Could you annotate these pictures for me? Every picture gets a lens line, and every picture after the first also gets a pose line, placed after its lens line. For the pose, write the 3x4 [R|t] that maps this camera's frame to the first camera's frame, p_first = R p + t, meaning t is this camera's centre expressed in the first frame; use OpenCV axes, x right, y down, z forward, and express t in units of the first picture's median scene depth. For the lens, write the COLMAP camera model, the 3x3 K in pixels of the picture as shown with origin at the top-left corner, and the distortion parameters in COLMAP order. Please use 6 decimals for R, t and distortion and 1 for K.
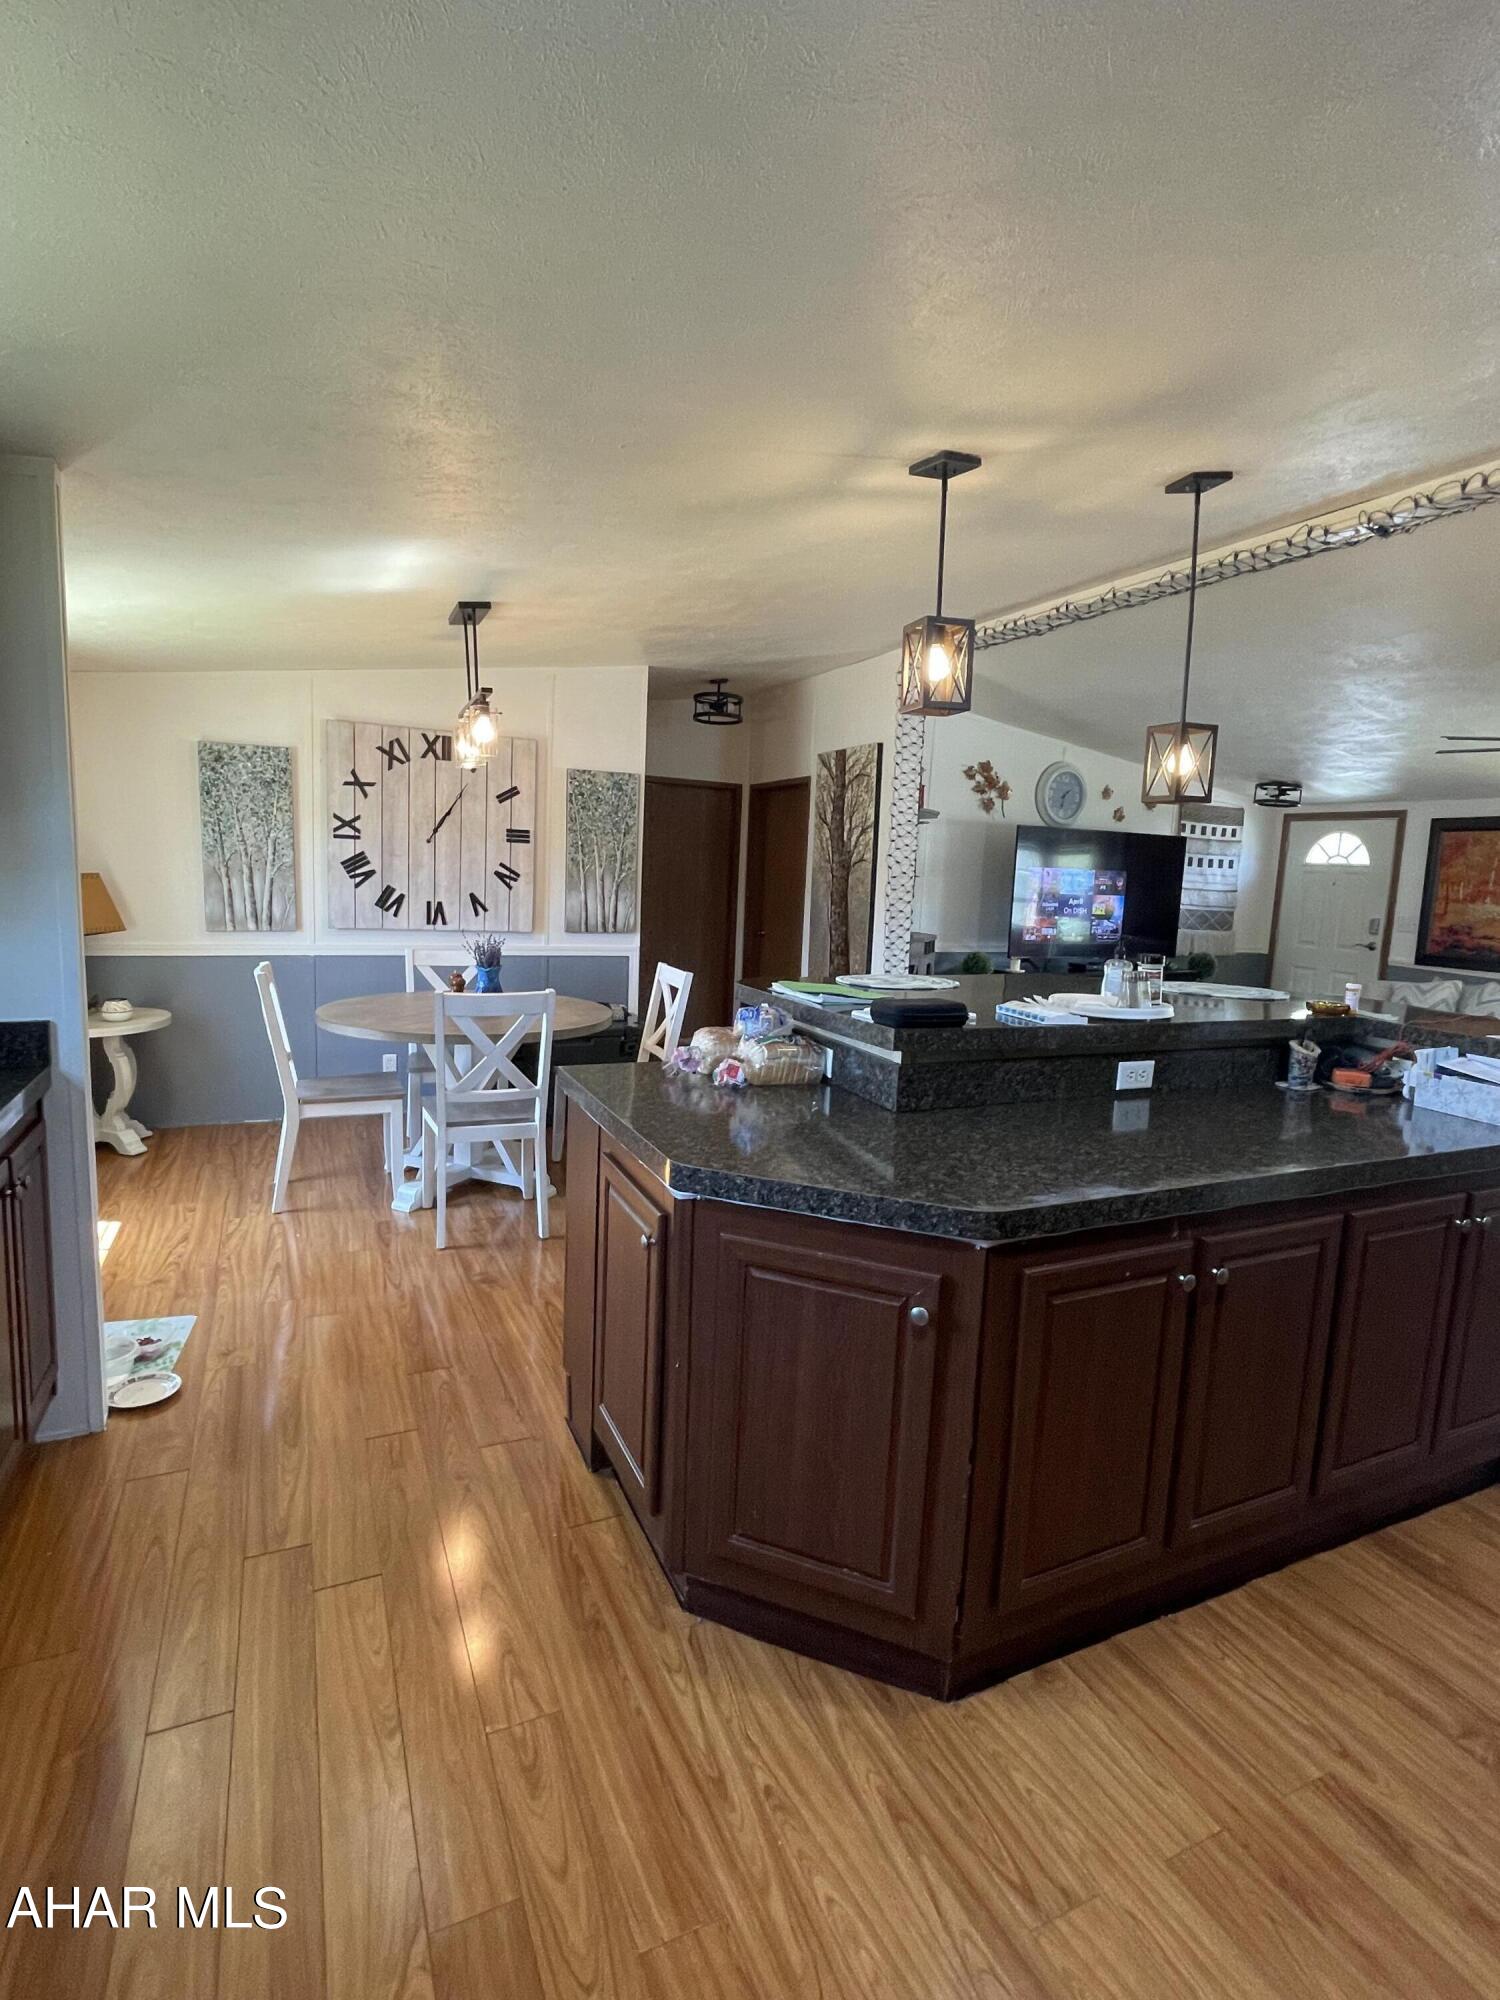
lens RADIAL K [[981.2, 0, 746.0], [0, 981.2, 994.3], [0, 0, 1]] dist [-0.001601, -0.000377]
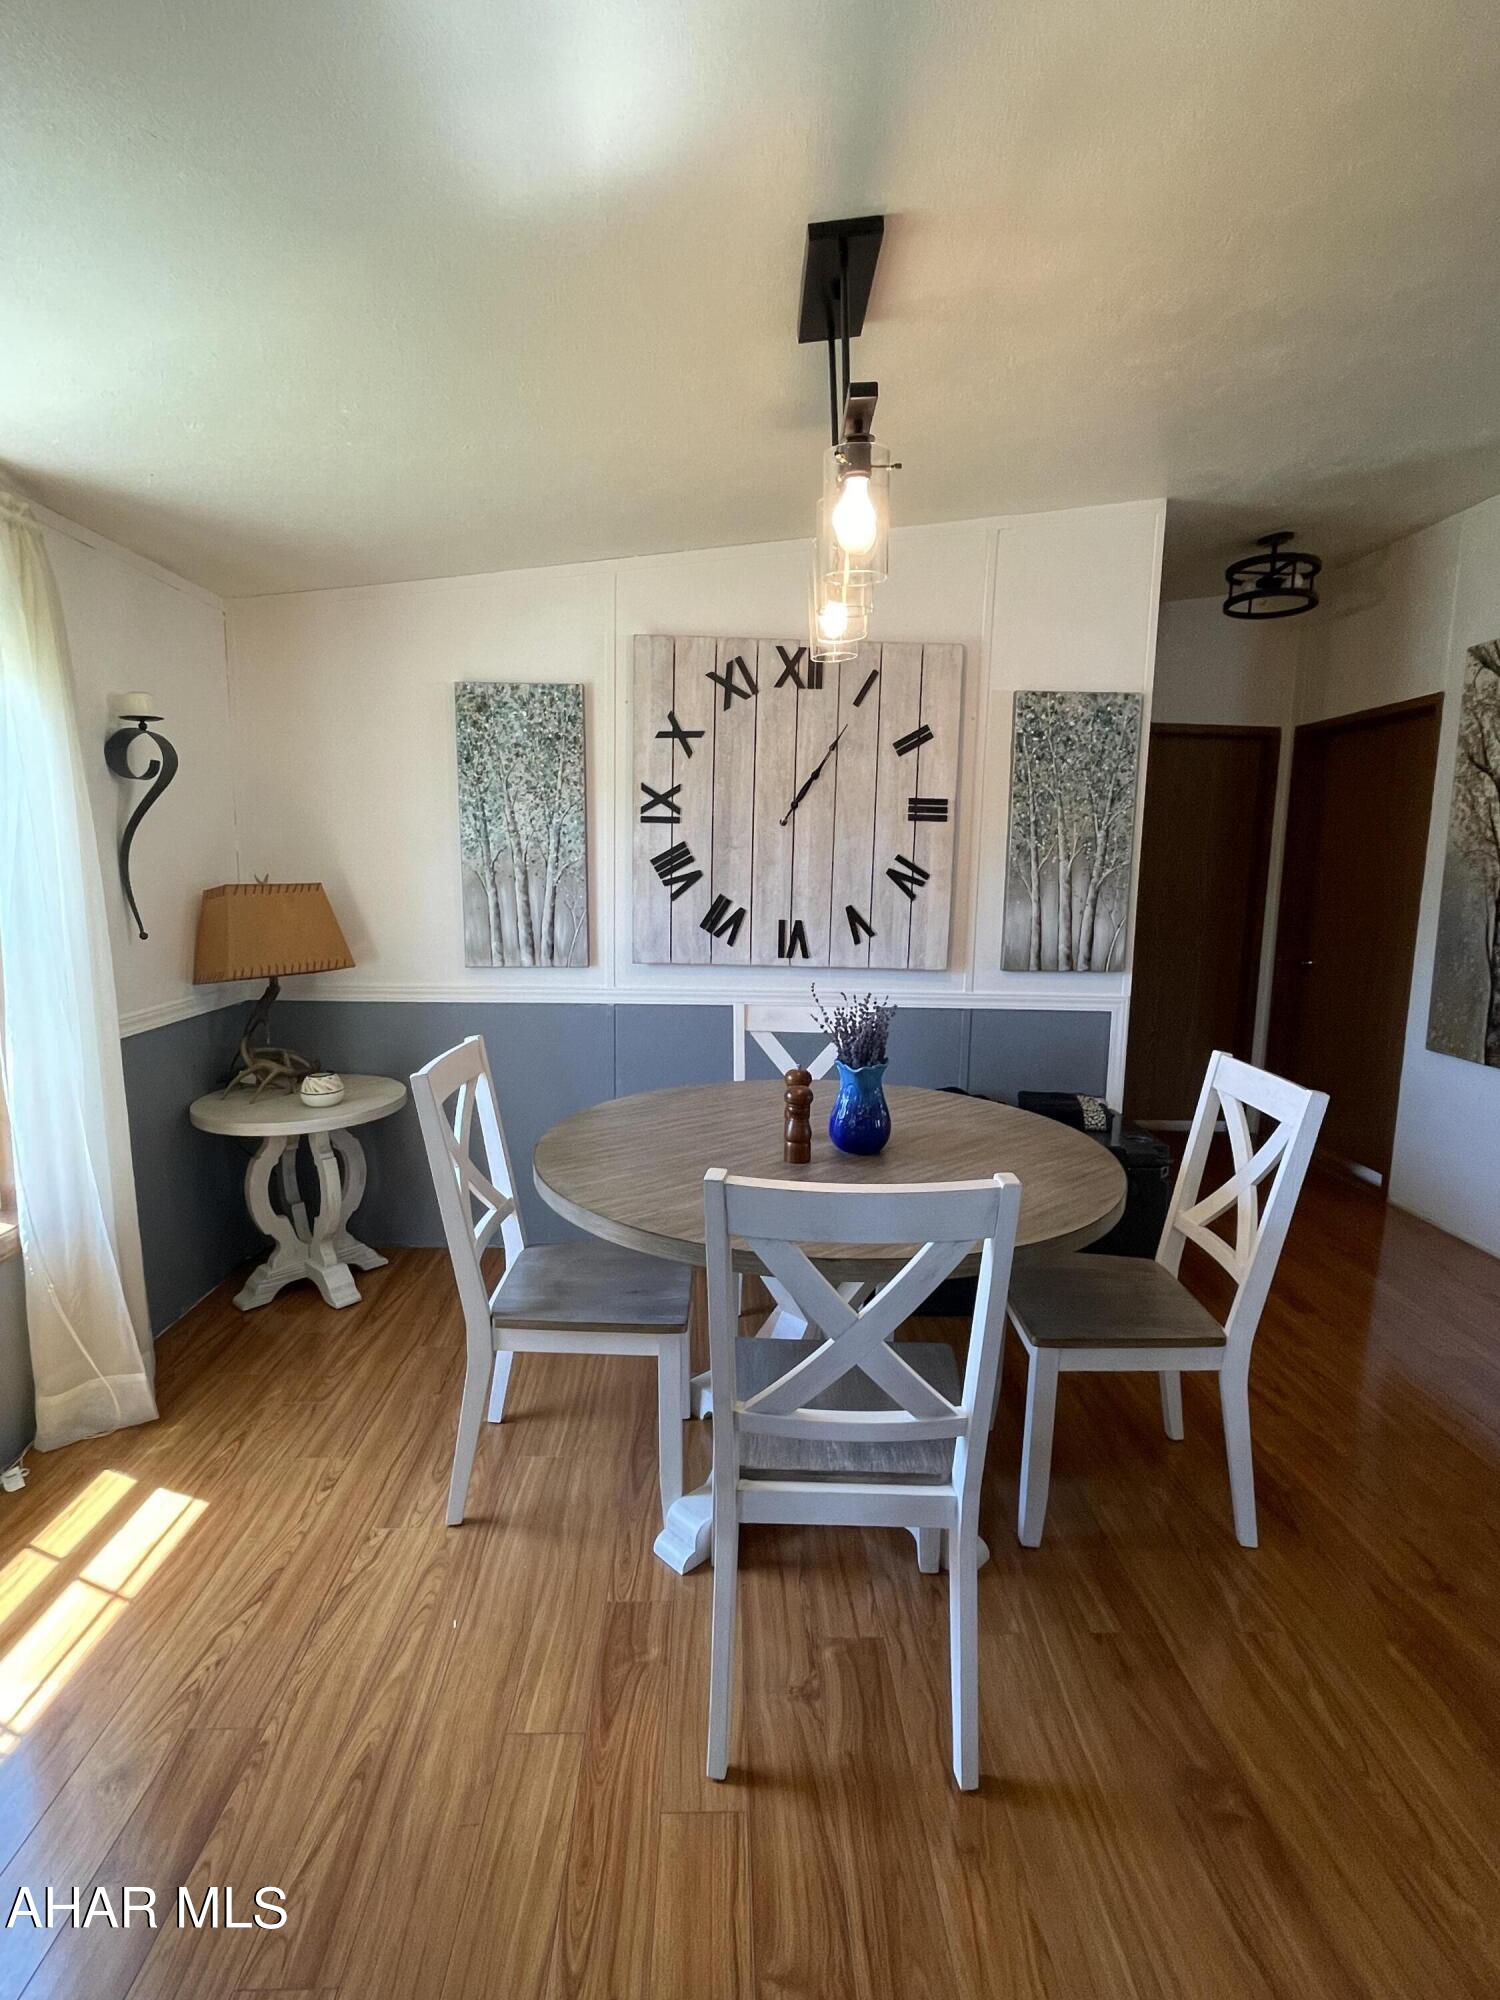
lens RADIAL K [[981.2, 0, 746.0], [0, 981.2, 994.3], [0, 0, 1]] dist [-0.001601, -0.000377]
pose [[0.919055, 0.027420, -0.393175, -0.102446], [-0.029675, 0.999560, 0.000345, -0.049049], [0.393011, 0.011350, 0.919464, 0.434529]]
